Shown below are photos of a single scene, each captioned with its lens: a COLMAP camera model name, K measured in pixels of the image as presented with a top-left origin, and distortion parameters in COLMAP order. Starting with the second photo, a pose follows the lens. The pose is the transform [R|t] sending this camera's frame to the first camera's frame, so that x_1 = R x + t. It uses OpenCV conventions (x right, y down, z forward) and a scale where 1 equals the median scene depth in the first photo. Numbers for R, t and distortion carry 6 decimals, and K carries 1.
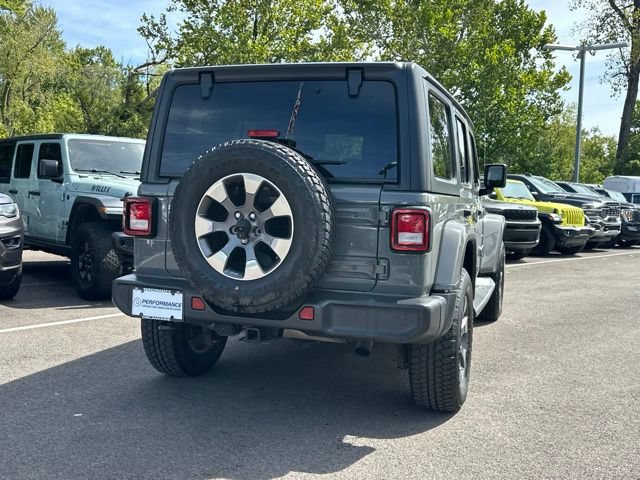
lens RADIAL K [[683.1, 0, 320.0], [0, 683.1, 240.0], [0, 0, 1]] dist [0.178642, -0.387082]
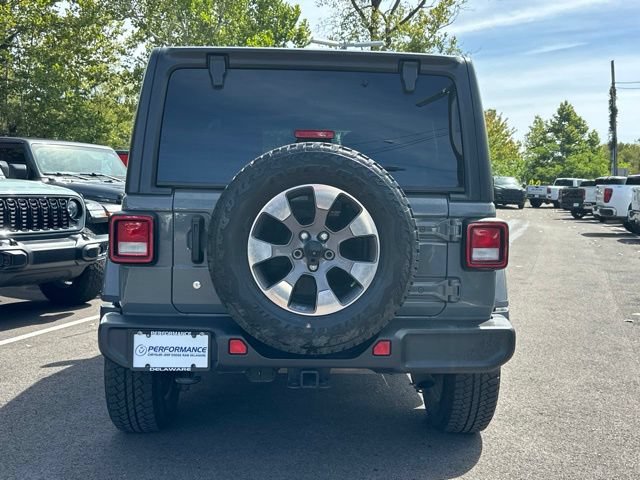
lens RADIAL K [[683.1, 0, 320.0], [0, 683.1, 240.0], [0, 0, 1]] dist [0.178642, -0.387082]
pose [[0.930447, -0.040594, 0.364170, -0.384756], [0.033445, 0.999104, 0.025920, -0.049909], [-0.364896, -0.011937, 0.930972, 0.231355]]
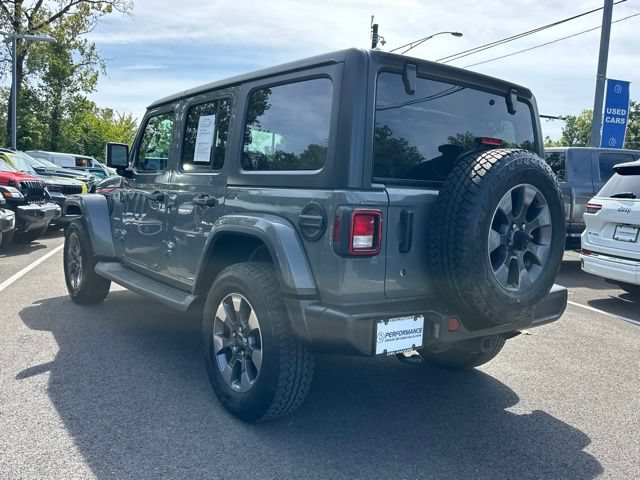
lens RADIAL K [[549.0, 0, 313.2], [0, 549.0, 235.1], [0, 0, 1]] dist [0.111500, -0.186467]
pose [[0.552658, -0.074913, 0.830034, -0.906934], [0.023198, 0.996949, 0.074531, -0.086799], [-0.833085, -0.021935, 0.552710, 0.772330]]
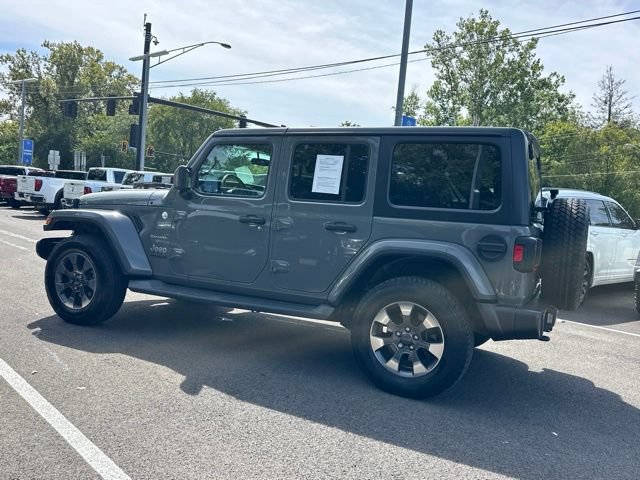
lens RADIAL K [[549.0, 0, 313.2], [0, 549.0, 235.1], [0, 0, 1]] dist [0.111500, -0.186467]
pose [[0.106986, -0.076329, 0.991326, -1.368044], [-0.008544, 0.996941, 0.077683, -0.151928], [-0.994224, -0.016780, 0.106007, 1.400259]]
